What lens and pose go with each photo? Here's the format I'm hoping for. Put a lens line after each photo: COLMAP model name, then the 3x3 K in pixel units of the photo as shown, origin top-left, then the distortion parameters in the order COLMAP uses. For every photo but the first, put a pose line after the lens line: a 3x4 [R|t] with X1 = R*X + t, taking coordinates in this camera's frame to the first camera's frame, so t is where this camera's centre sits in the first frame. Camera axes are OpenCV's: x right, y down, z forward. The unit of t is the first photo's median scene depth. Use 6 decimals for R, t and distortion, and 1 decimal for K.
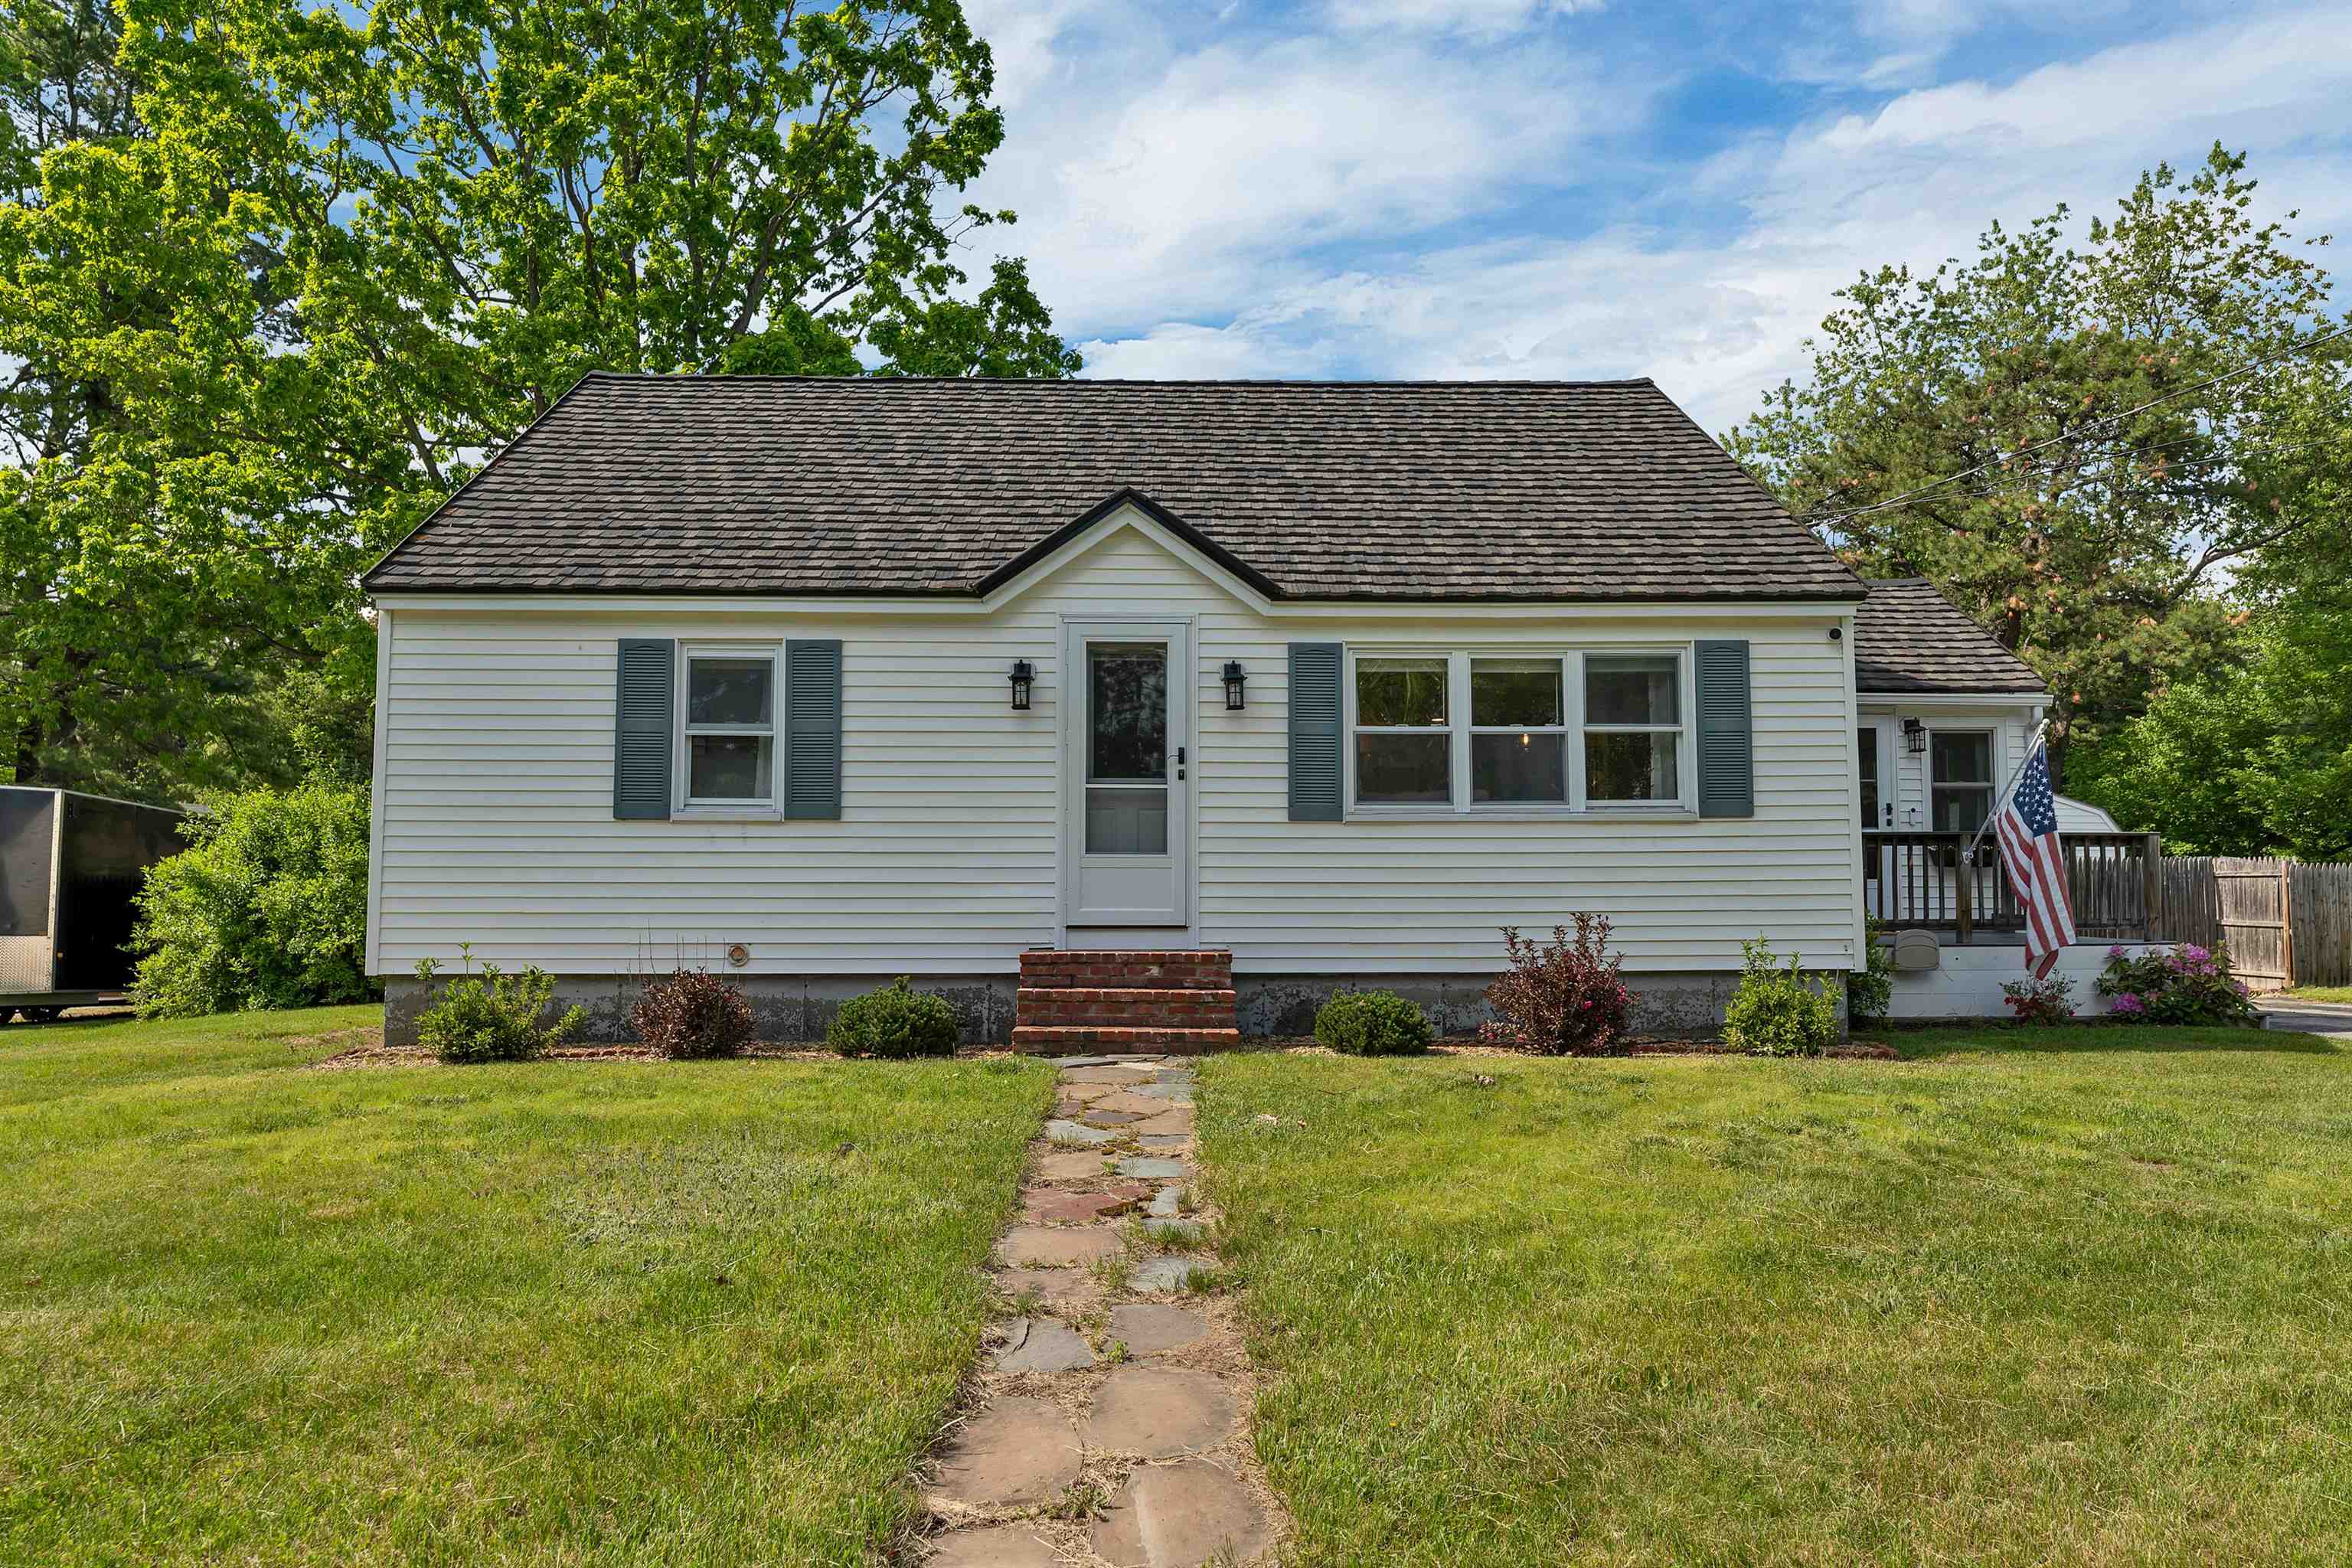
lens RADIAL K [[1478.1, 0, 1176.0], [0, 1478.1, 784.0], [0, 0, 1]] dist [-0.000336, -0.001621]
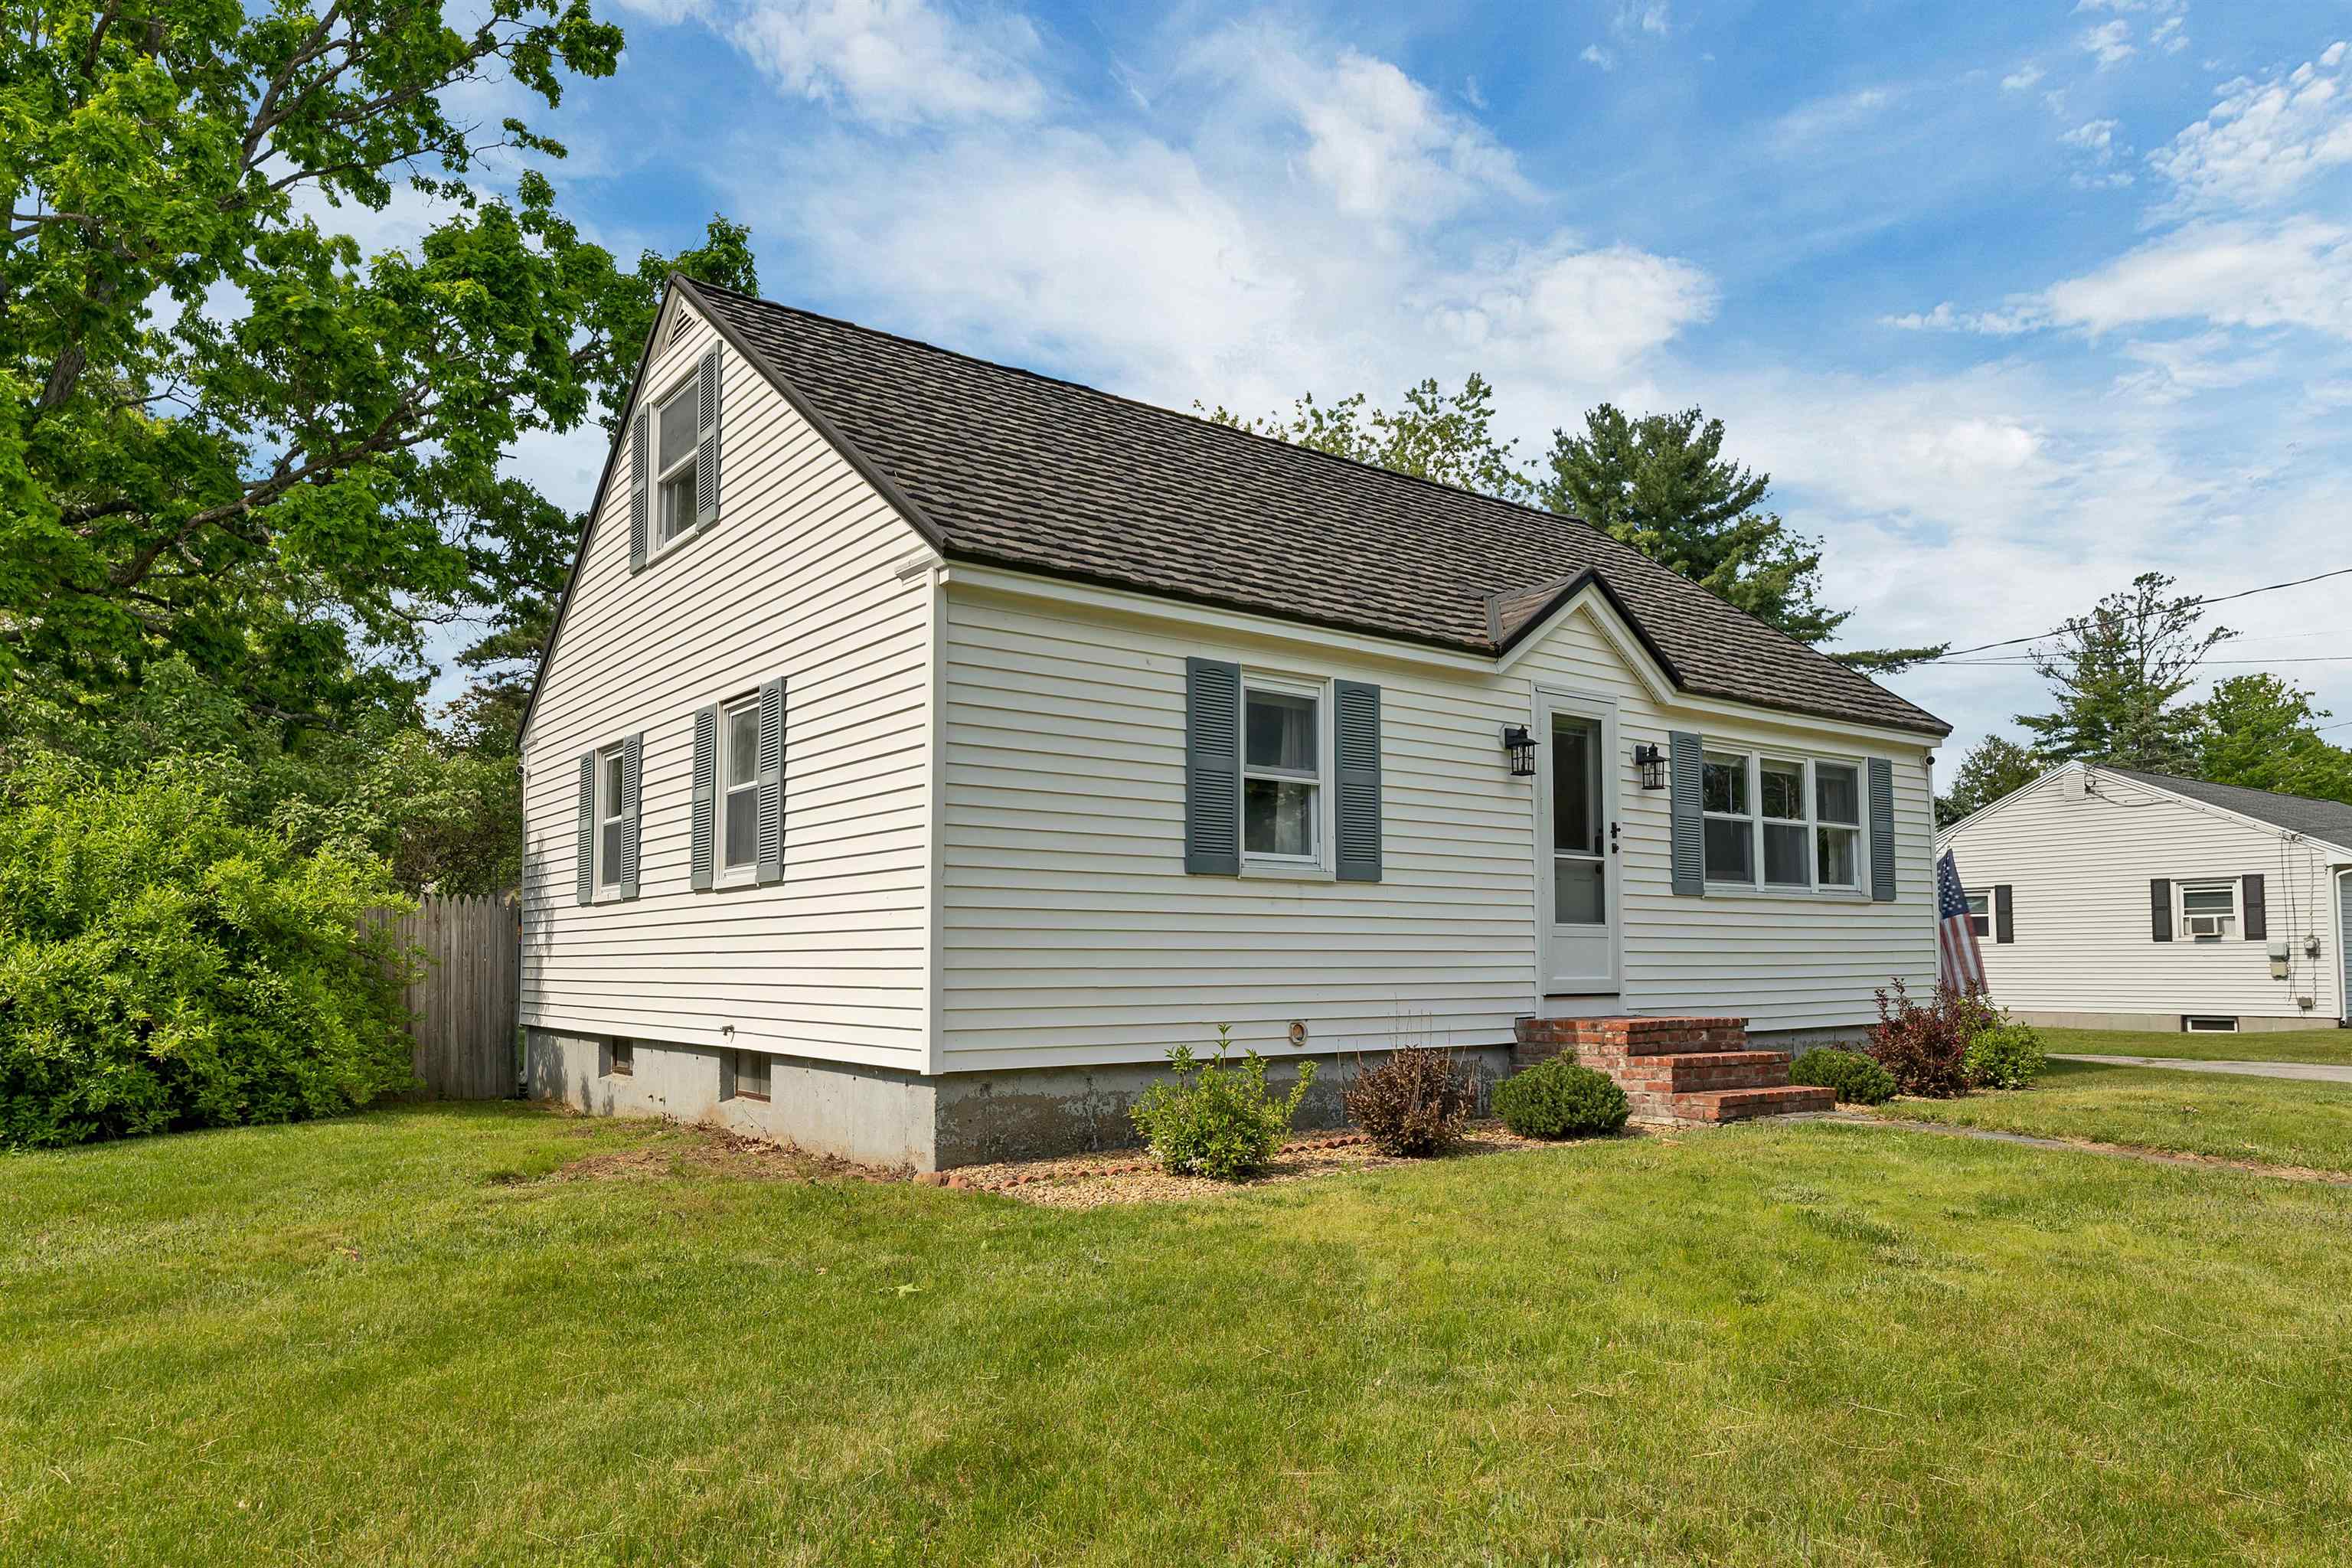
lens RADIAL K [[1502.0, 0, 1176.4], [0, 1502.0, 844.0], [0, 0, 1]] dist [0.001562, 0.000162]
pose [[0.814956, 0.043293, 0.577903, -0.863463], [-0.040265, 0.999026, -0.018059, 0.022521], [-0.578122, -0.008552, 0.815905, 0.312261]]
